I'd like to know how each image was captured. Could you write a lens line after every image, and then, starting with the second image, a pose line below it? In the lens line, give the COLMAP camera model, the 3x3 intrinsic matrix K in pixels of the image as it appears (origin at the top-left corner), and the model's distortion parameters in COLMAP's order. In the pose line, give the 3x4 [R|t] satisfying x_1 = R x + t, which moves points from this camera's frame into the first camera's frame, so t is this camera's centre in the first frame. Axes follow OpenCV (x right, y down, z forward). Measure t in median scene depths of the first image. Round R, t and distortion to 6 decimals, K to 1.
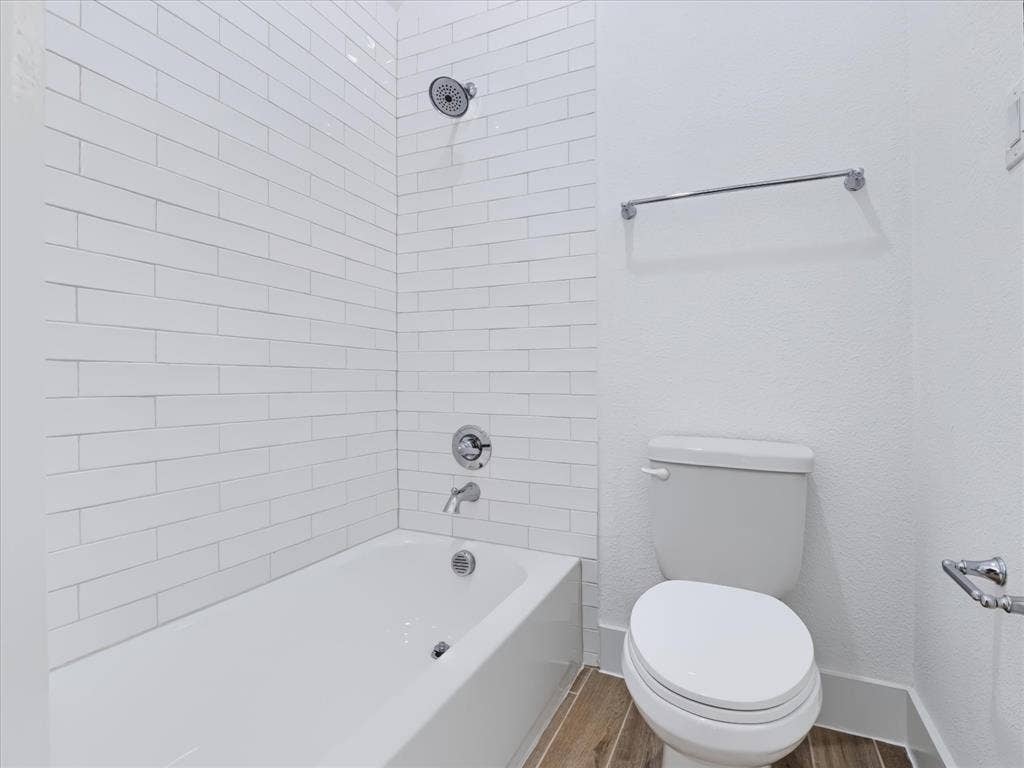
lens RADIAL K [[506.4, 0, 512.0], [0, 506.4, 384.0], [0, 0, 1]] dist [-0.015619, -0.000426]
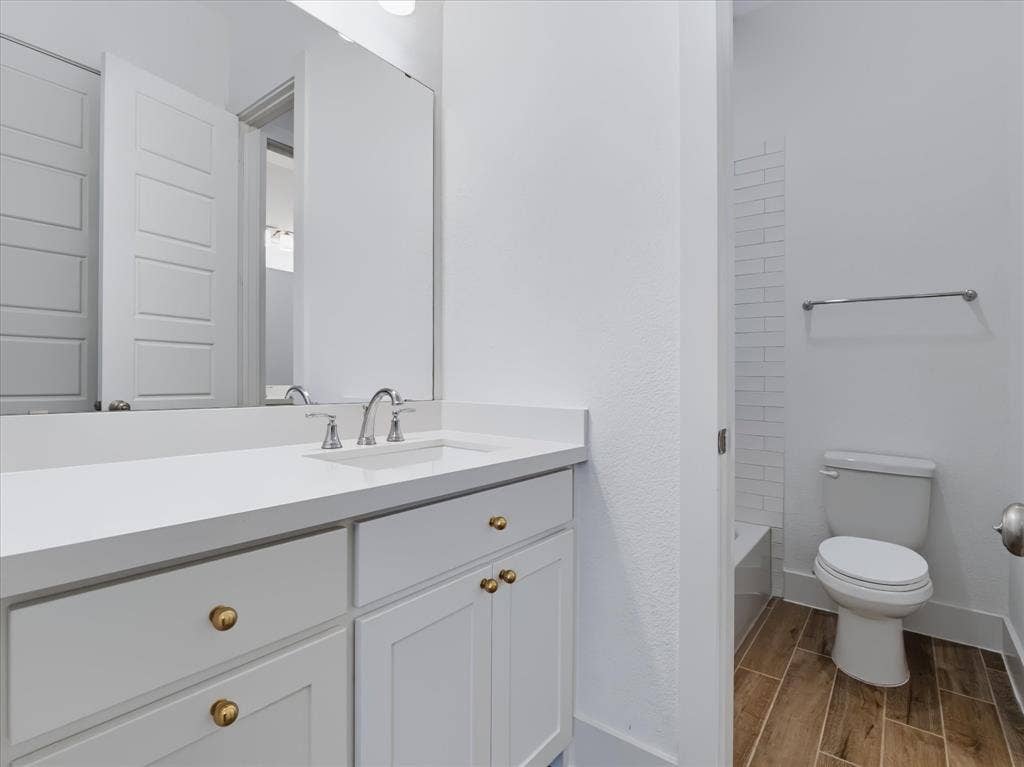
lens RADIAL K [[506.4, 0, 512.0], [0, 506.4, 383.5], [0, 0, 1]] dist [-0.015619, -0.000426]
pose [[0.971800, 0.007268, -0.235695, -0.344567], [-0.006324, 0.999969, 0.004759, -0.124156], [0.235722, -0.003134, 0.971815, -0.865001]]
